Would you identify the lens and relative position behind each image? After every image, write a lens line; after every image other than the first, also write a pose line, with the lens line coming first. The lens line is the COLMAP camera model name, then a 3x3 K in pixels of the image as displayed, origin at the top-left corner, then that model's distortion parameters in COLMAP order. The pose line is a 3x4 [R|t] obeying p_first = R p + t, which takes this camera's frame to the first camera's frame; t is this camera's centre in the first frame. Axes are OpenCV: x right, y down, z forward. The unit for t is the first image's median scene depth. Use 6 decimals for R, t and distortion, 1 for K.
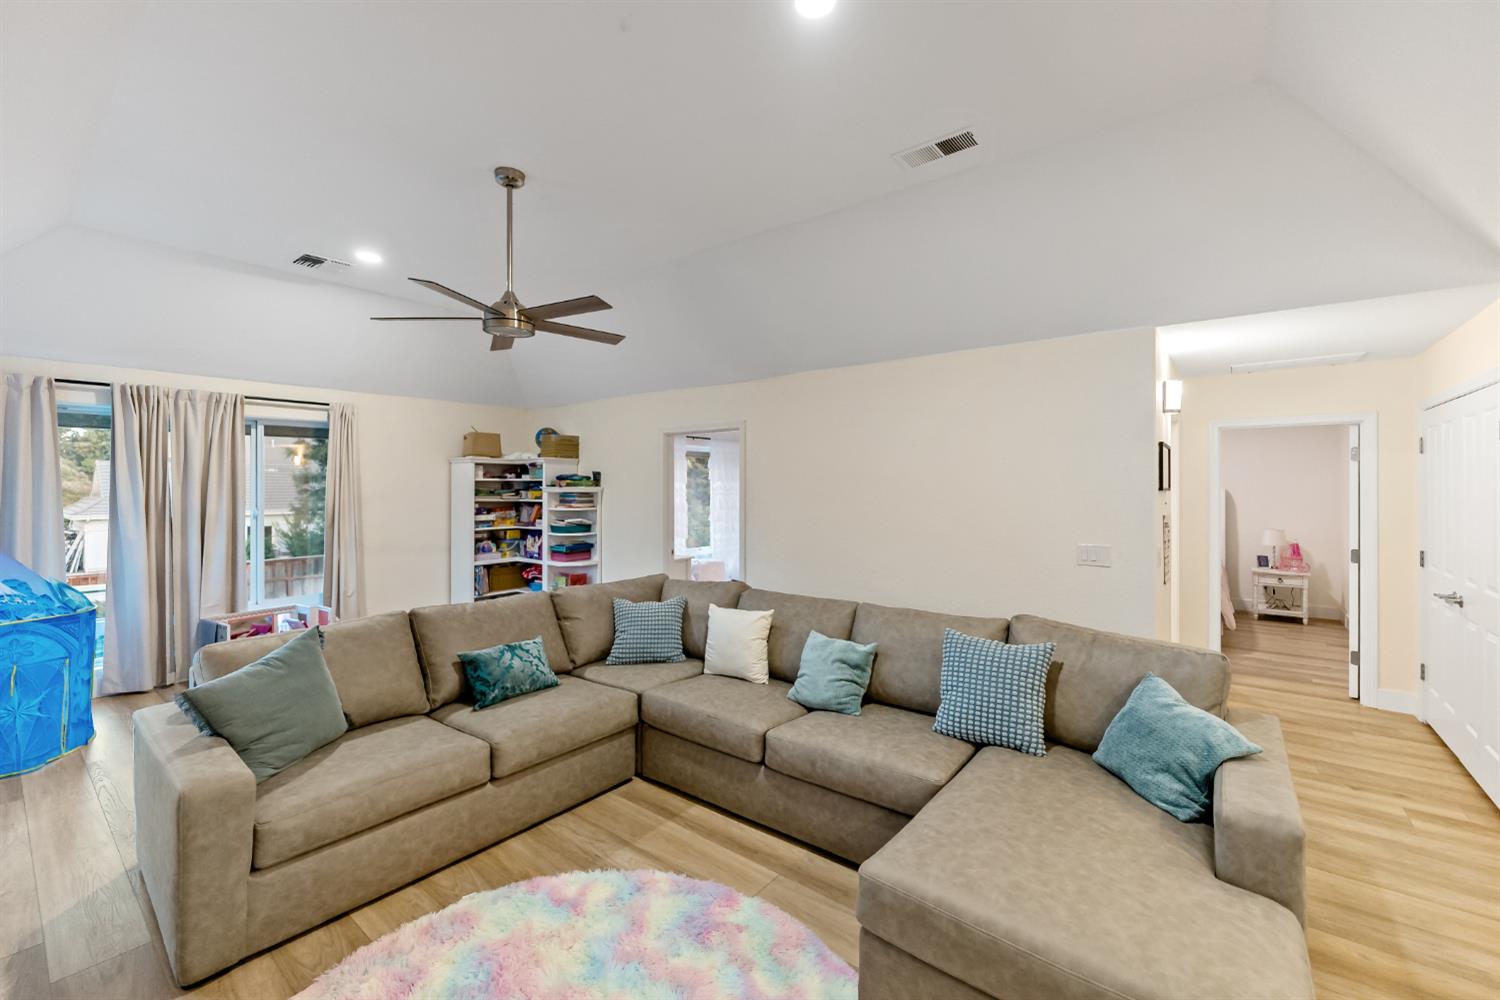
lens RADIAL K [[608.7, 0, 750.6], [0, 608.7, 486.7], [0, 0, 1]] dist [0.001428, 0.000174]
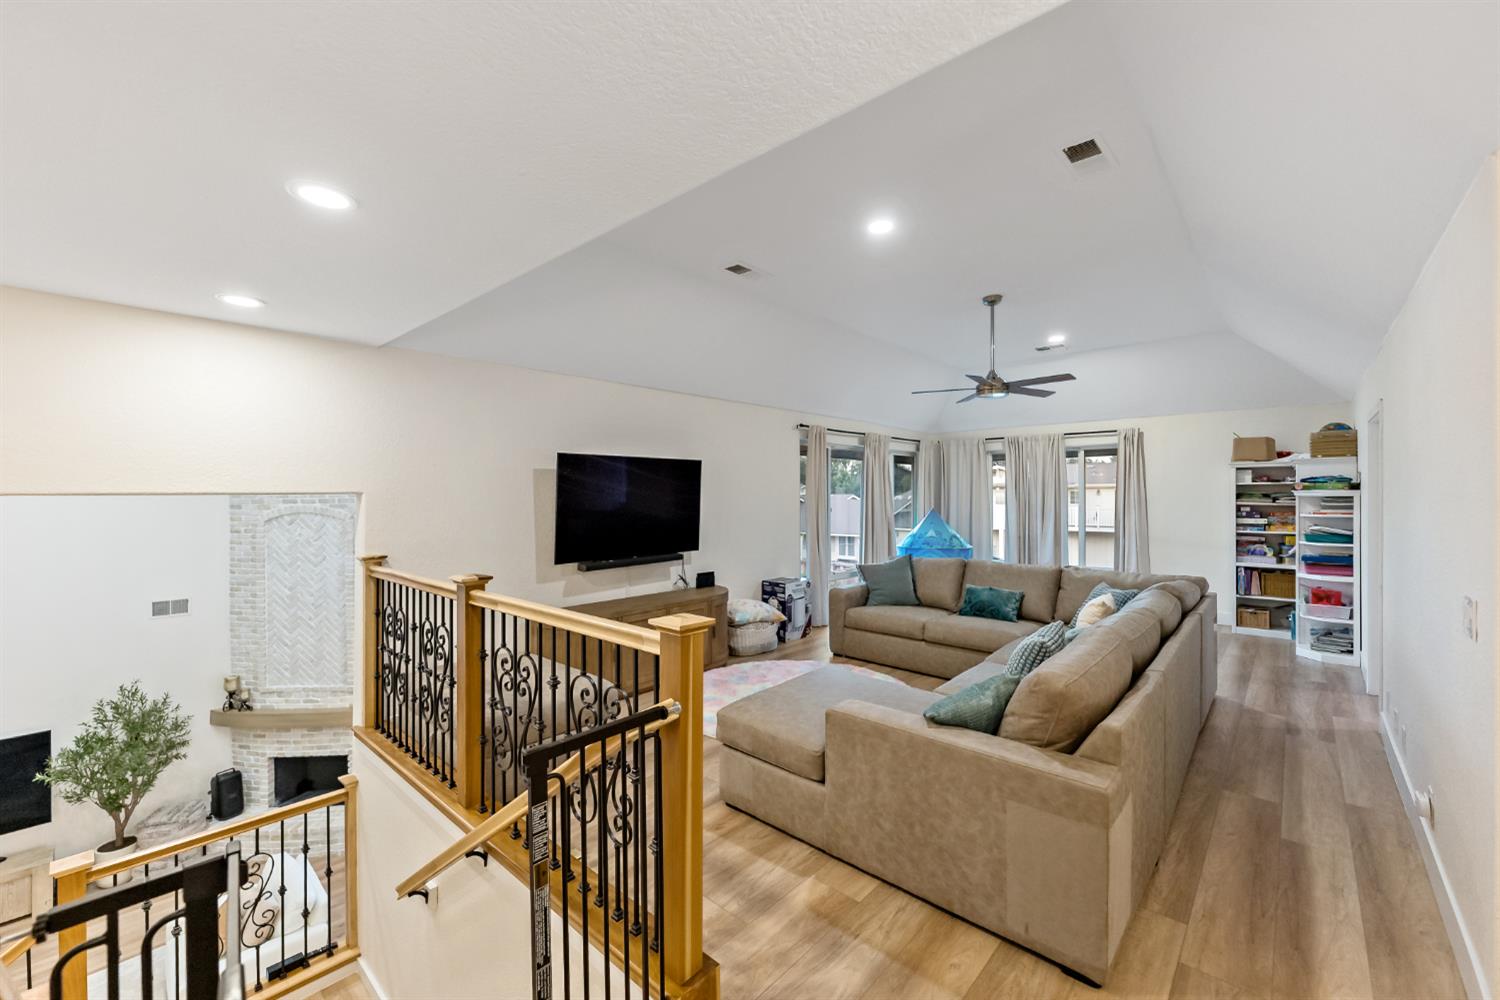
lens RADIAL K [[608.7, 0, 752.7], [0, 608.7, 496.1], [0, 0, 1]] dist [0.001428, 0.000174]
pose [[-0.057778, 0.003366, -0.998324, 0.636089], [-0.000314, 0.999994, 0.003390, 0.006440], [0.998329, 0.000509, -0.057777, 0.230259]]
